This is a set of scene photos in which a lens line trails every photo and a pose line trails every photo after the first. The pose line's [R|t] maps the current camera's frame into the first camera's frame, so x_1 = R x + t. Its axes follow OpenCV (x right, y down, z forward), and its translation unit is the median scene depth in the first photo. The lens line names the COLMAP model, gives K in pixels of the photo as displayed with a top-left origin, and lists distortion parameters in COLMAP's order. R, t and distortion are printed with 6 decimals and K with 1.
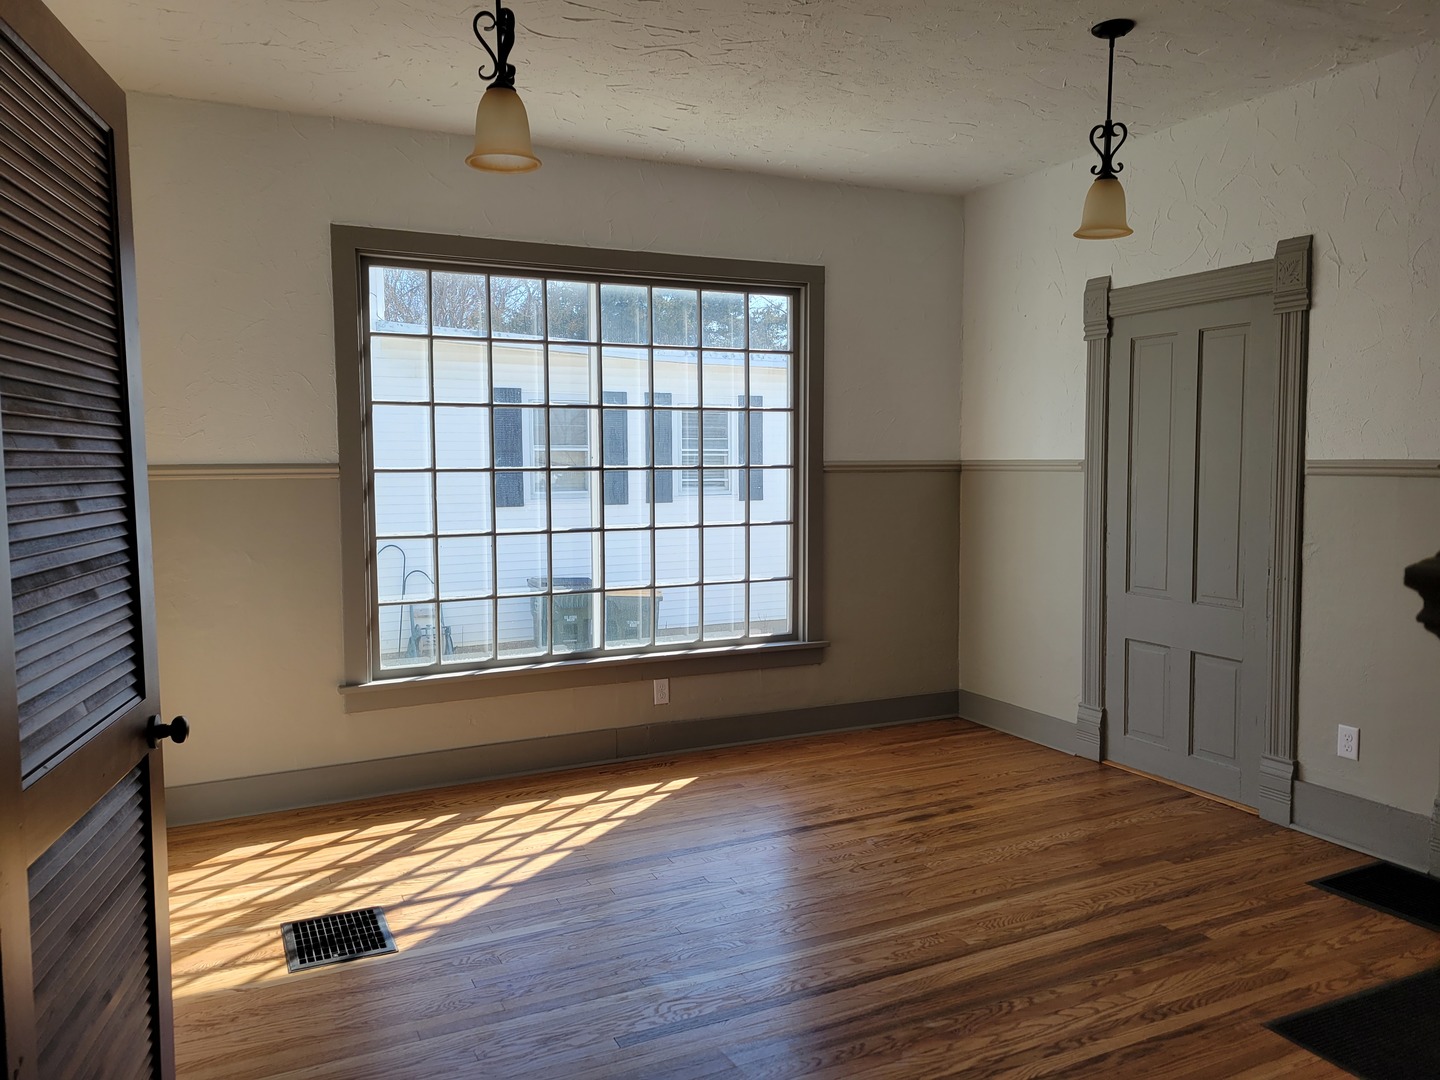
lens RADIAL K [[1079.7, 0, 720.0], [0, 1079.7, 540.0], [0, 0, 1]] dist [0.003474, 0.000871]
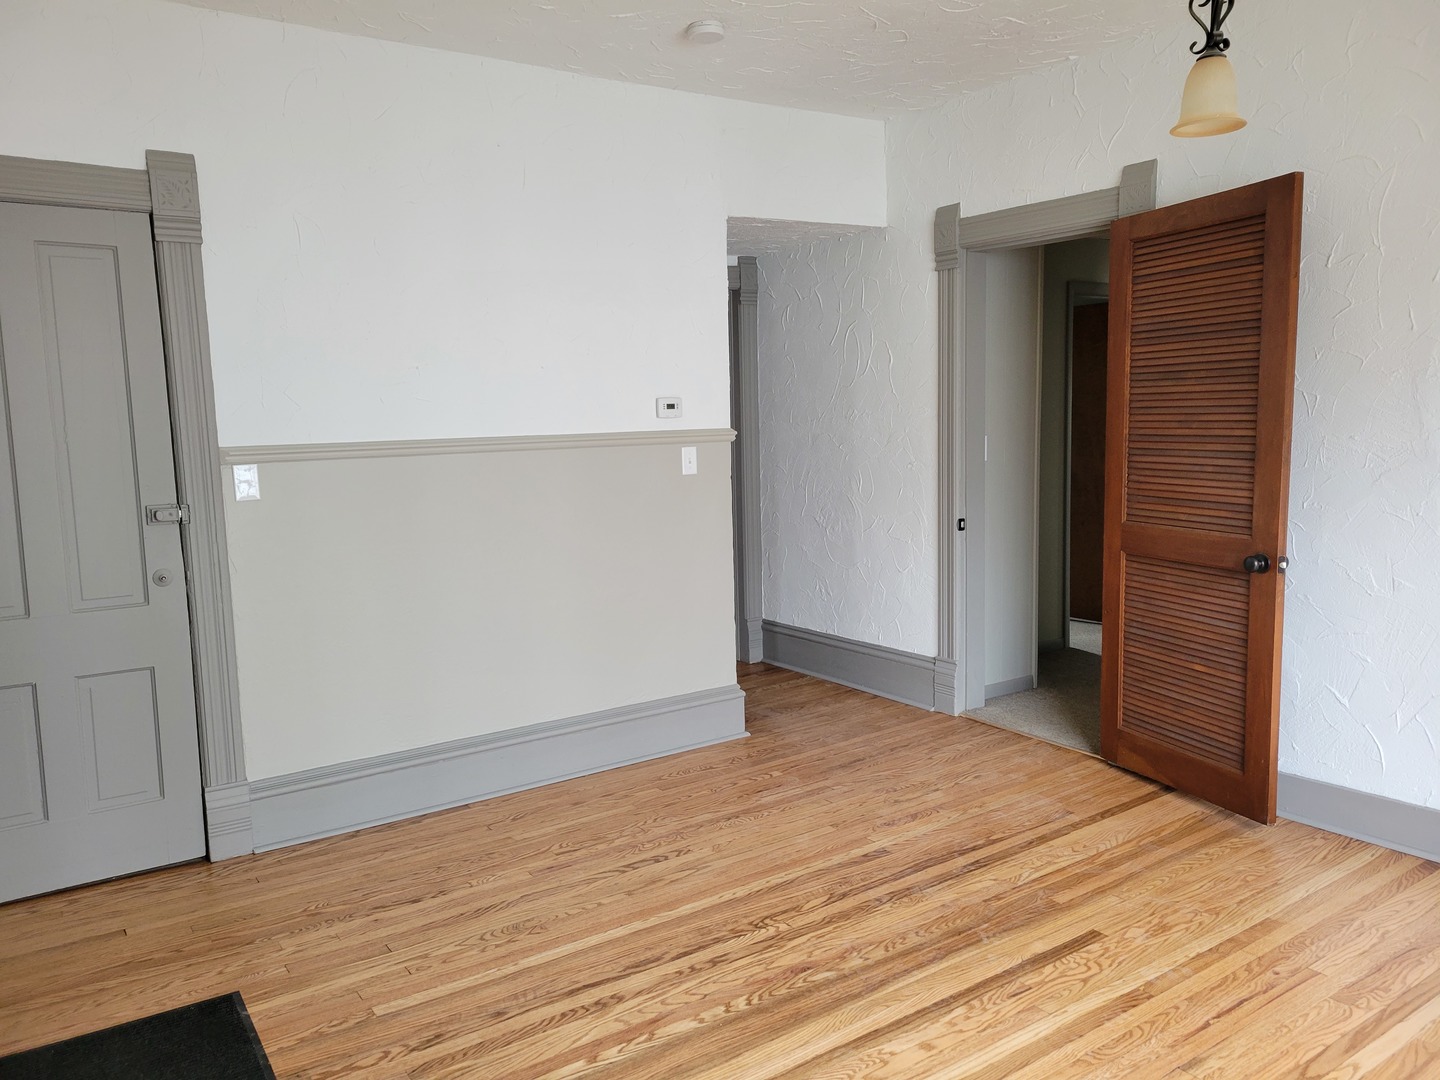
lens RADIAL K [[1079.7, 0, 720.0], [0, 1079.7, 540.0], [0, 0, 1]] dist [0.003474, 0.000871]
pose [[-0.988188, 0.053225, -0.143703, 0.506592], [0.024365, 0.980387, 0.195570, -0.193522], [0.151294, 0.189759, -0.970104, 2.278142]]
